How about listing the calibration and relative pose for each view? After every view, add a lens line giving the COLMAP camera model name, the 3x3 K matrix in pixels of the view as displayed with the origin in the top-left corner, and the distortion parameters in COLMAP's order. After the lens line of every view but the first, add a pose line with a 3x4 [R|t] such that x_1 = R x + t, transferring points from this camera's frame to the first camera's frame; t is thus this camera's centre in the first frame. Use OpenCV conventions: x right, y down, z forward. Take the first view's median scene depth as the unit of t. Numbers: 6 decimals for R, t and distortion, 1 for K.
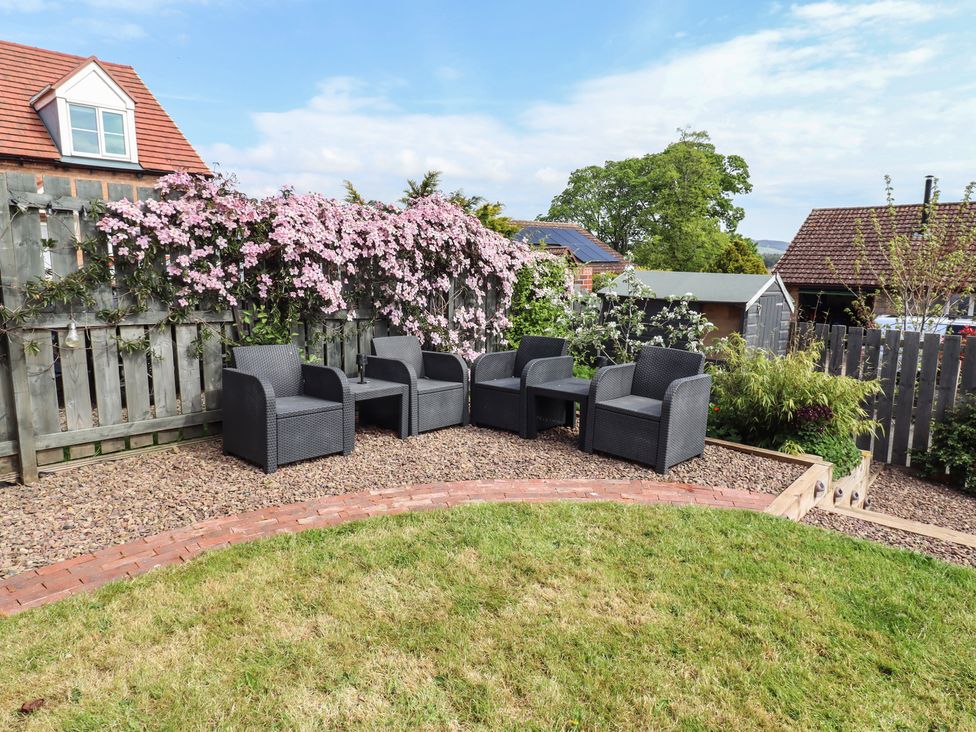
lens RADIAL K [[621.4, 0, 488.2], [0, 621.4, 365.7], [0, 0, 1]] dist [0.007167, 0.002262]
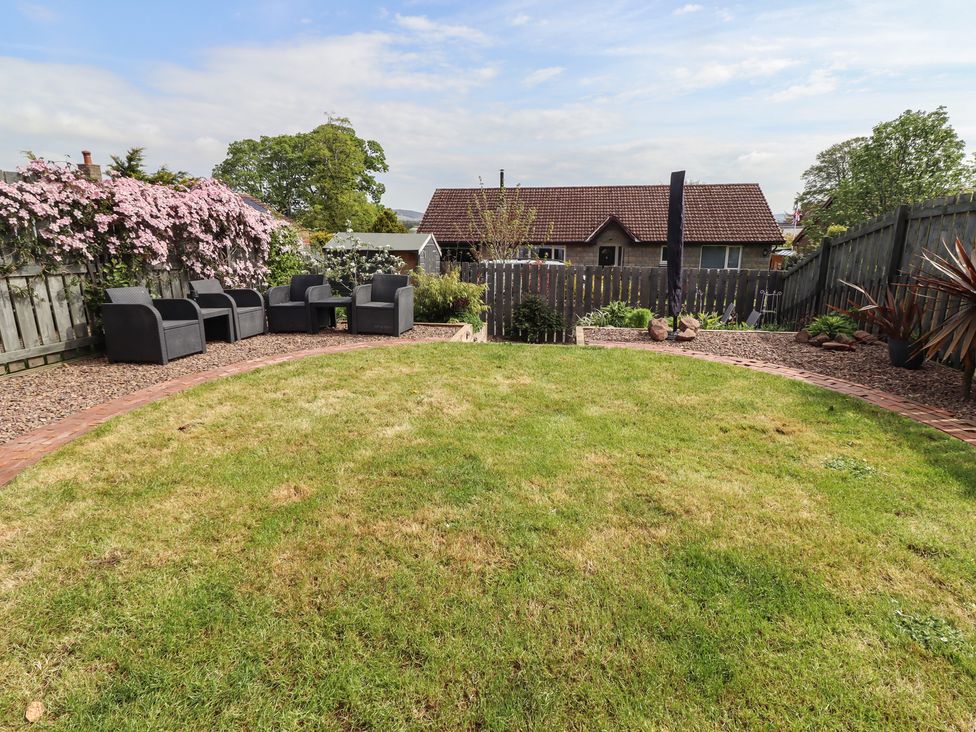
lens RADIAL K [[532.7, 0, 494.6], [0, 532.7, 359.9], [0, 0, 1]] dist [-0.003587, 0.001597]
pose [[0.834839, -0.139616, 0.532495, -0.304747], [0.097887, 0.989538, 0.105983, 0.082097], [-0.541721, -0.036354, 0.839772, -0.472426]]
